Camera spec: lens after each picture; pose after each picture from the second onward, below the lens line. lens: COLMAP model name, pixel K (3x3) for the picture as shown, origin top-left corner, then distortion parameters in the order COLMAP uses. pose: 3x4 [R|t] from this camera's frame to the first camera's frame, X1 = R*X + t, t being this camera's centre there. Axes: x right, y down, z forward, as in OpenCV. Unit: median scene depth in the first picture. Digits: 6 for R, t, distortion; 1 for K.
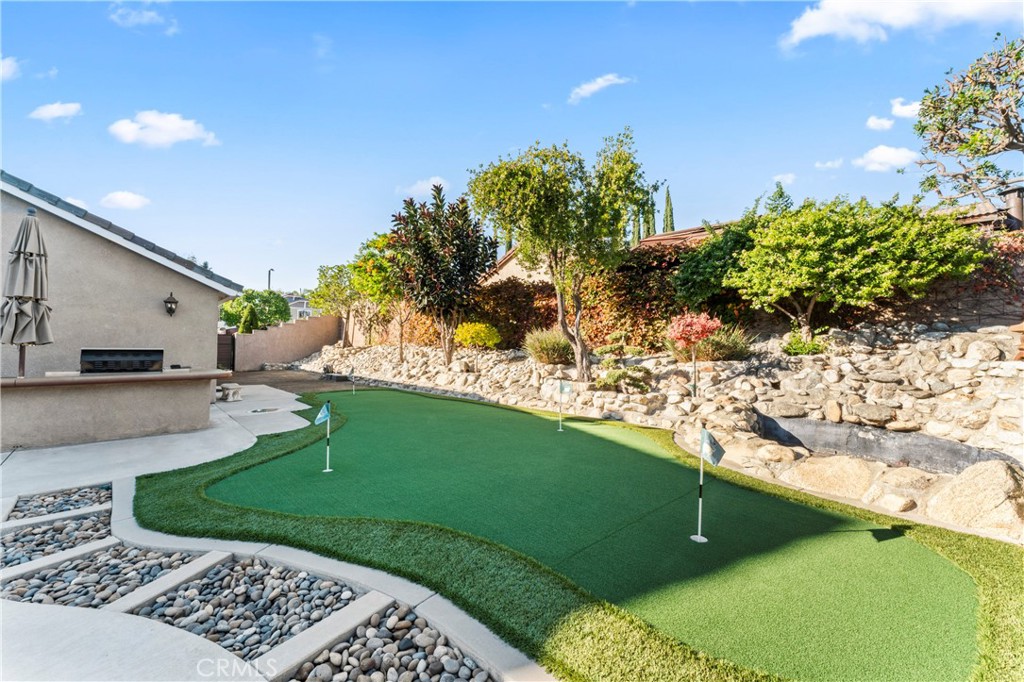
lens RADIAL K [[417.4, 0, 513.9], [0, 417.4, 343.0], [0, 0, 1]] dist [-0.008281, 0.000060]
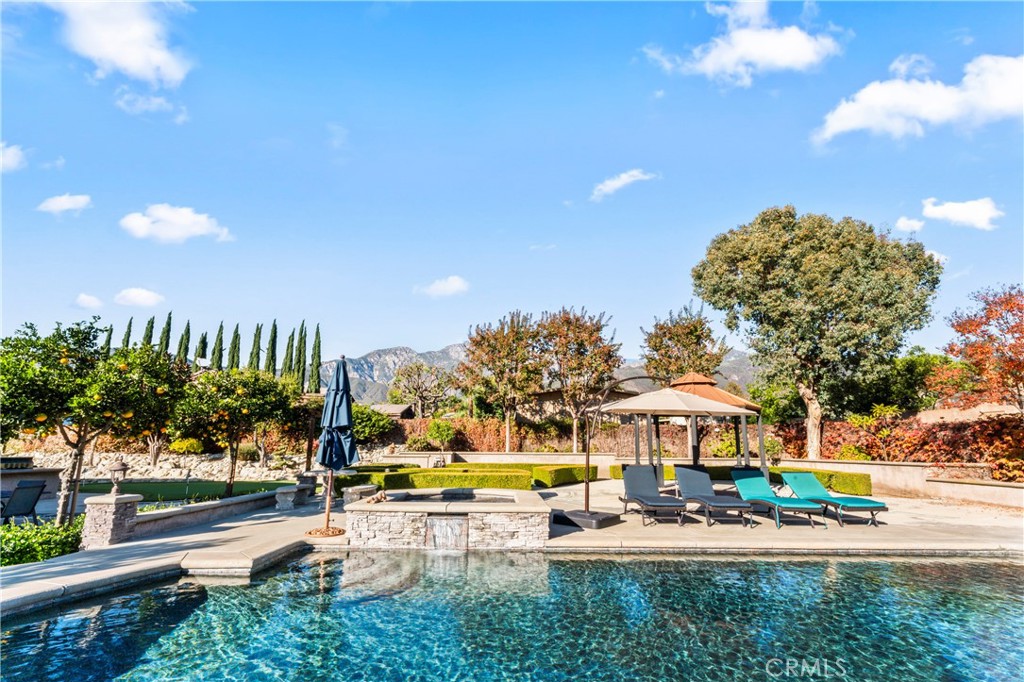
lens RADIAL K [[417.4, 0, 512.7], [0, 417.4, 345.0], [0, 0, 1]] dist [-0.008281, 0.000060]
pose [[0.694787, 0.160247, 0.701136, -0.565230], [0.005106, 0.973739, -0.227611, -0.034753], [-0.719197, 0.161721, 0.675723, -1.553936]]
